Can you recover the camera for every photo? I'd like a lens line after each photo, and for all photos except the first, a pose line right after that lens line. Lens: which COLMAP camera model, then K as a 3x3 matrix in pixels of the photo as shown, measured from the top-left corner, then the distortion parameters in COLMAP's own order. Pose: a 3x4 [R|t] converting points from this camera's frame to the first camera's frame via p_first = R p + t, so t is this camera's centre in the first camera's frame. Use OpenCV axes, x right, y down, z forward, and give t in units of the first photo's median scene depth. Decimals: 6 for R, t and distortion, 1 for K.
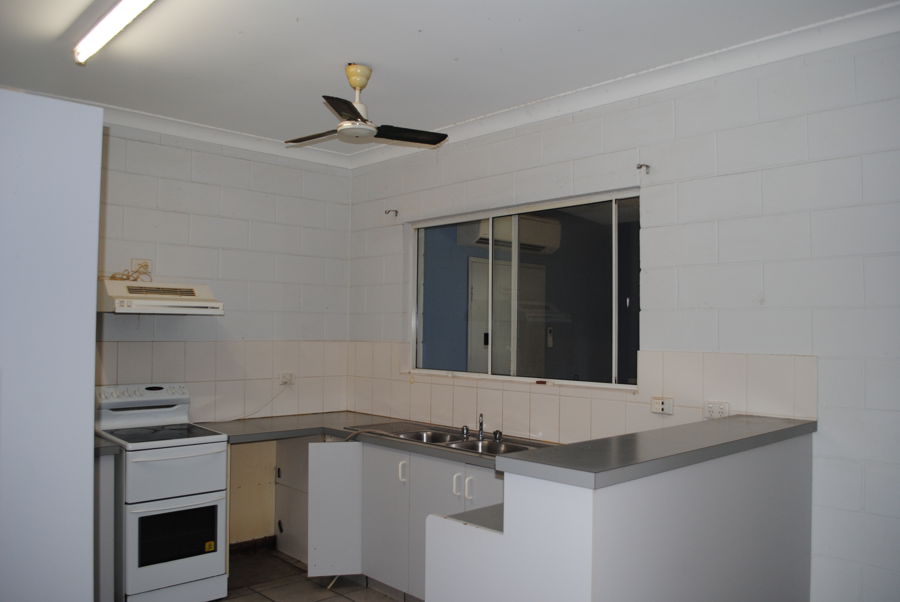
lens RADIAL K [[713.5, 0, 449.1], [0, 713.5, 303.0], [0, 0, 1]] dist [-0.065526, -0.005141]
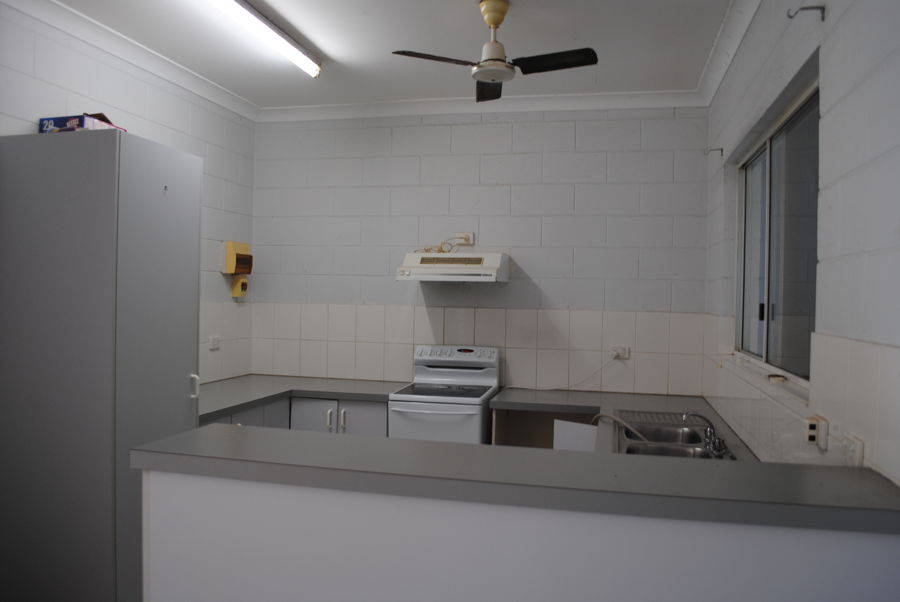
lens RADIAL K [[713.5, 0, 448.8], [0, 713.5, 301.0], [0, 0, 1]] dist [-0.065526, -0.005141]
pose [[0.557189, 0.008764, -0.830339, 0.494538], [0.015921, 0.999648, 0.021235, 0.021497], [0.830233, -0.025051, 0.556853, 0.377101]]
